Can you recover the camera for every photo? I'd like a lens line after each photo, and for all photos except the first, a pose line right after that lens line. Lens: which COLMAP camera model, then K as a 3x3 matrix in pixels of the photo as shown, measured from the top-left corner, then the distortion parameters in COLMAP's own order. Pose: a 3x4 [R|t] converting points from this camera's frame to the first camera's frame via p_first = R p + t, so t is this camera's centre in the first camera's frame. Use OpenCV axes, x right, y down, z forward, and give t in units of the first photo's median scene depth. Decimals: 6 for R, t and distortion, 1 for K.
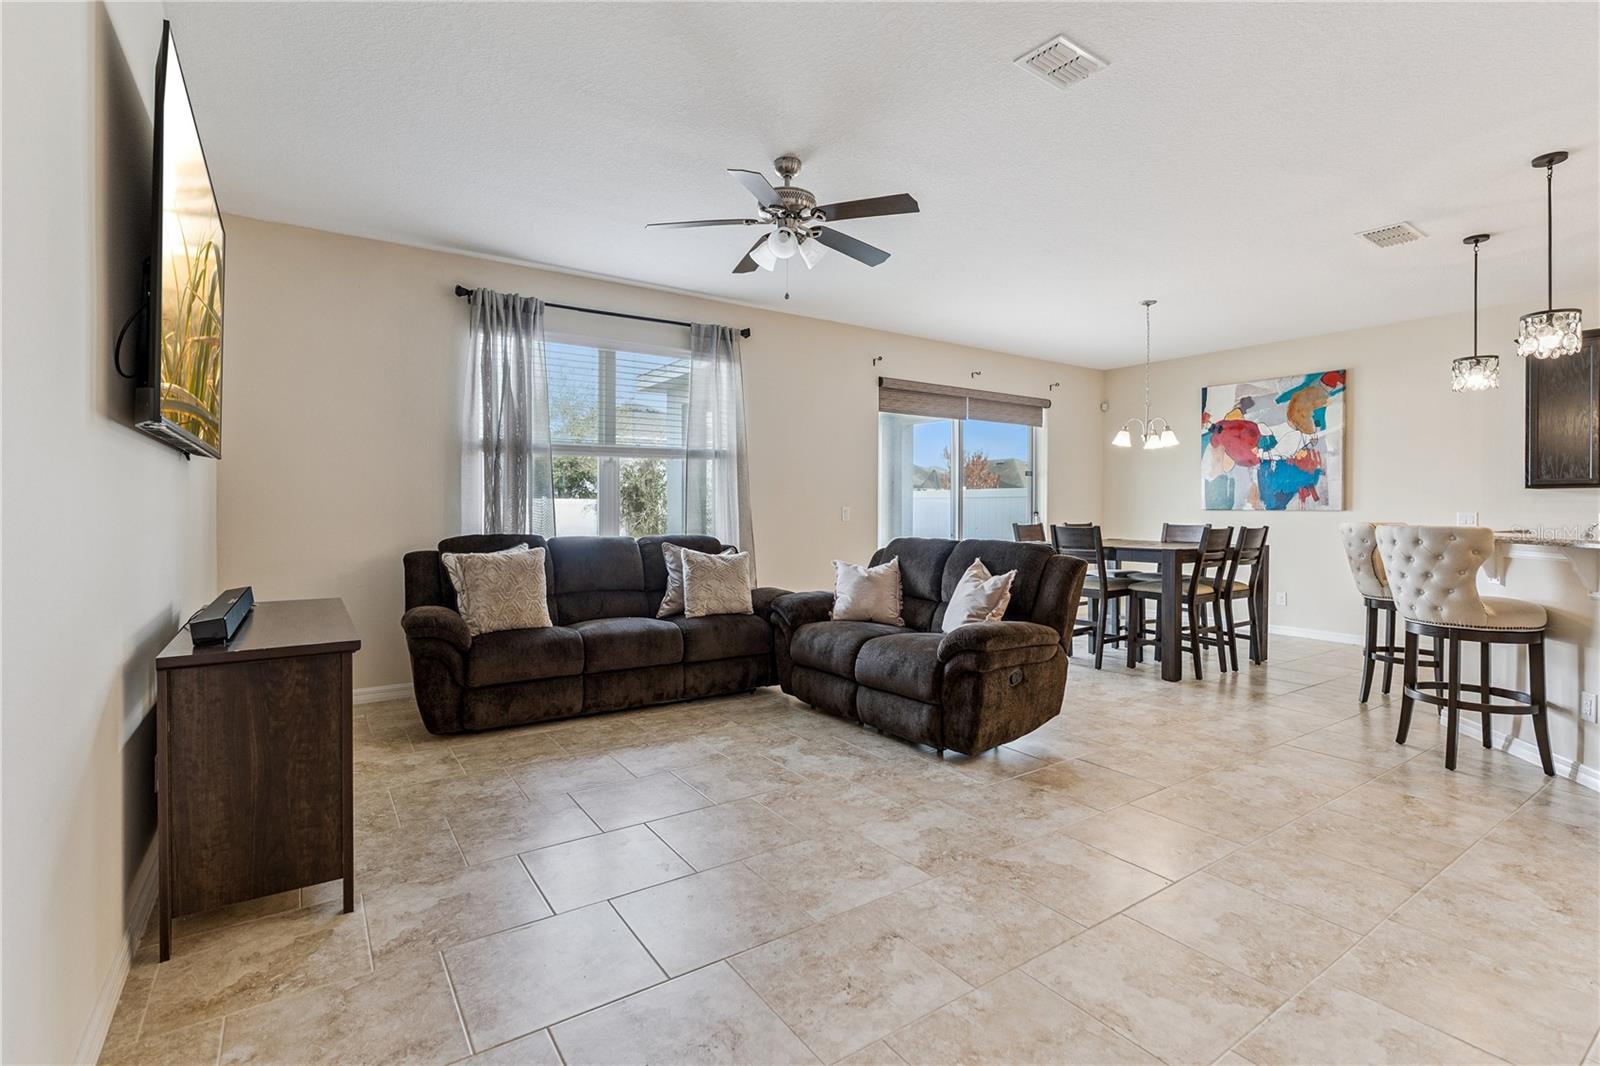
lens RADIAL K [[734.0, 0, 802.0], [0, 734.0, 520.4], [0, 0, 1]] dist [-0.002555, -0.000391]
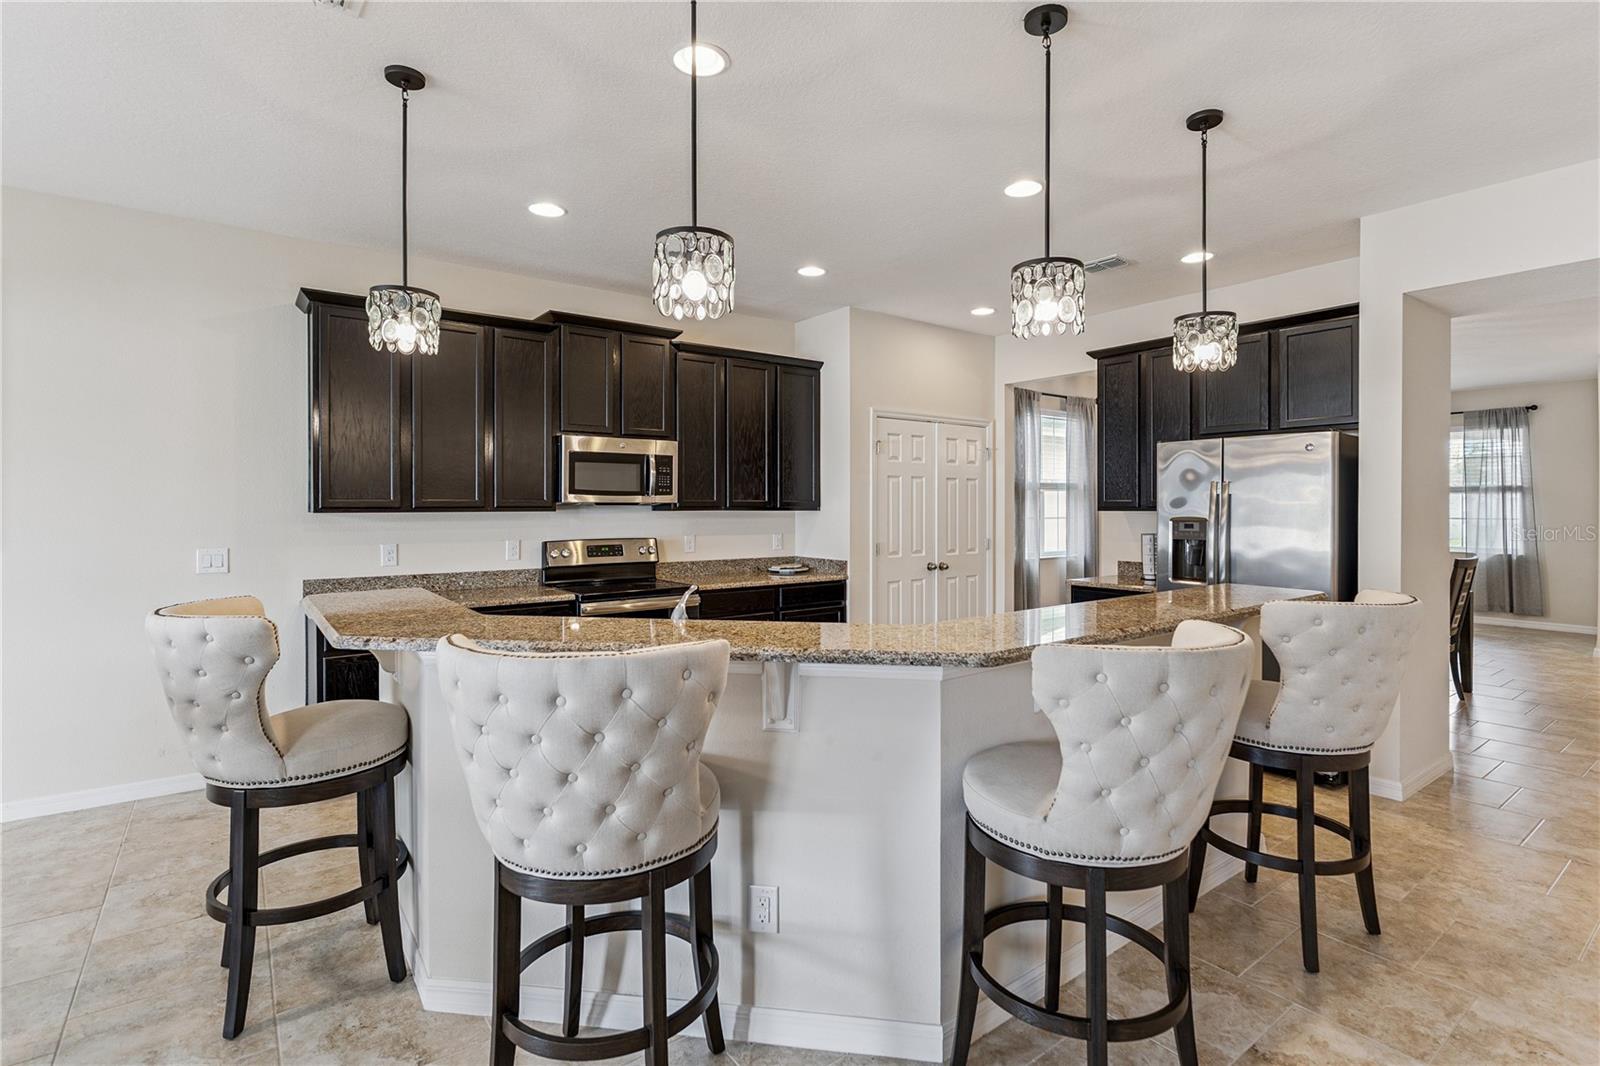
lens RADIAL K [[759.7, 0, 836.1], [0, 759.7, 499.9], [0, 0, 1]] dist [-0.001882, -0.000173]
pose [[-0.075869, 0.001294, 0.997117, 0.211917], [0.009871, 0.999951, -0.000547, -0.041280], [-0.997069, 0.009801, -0.075878, 0.475526]]
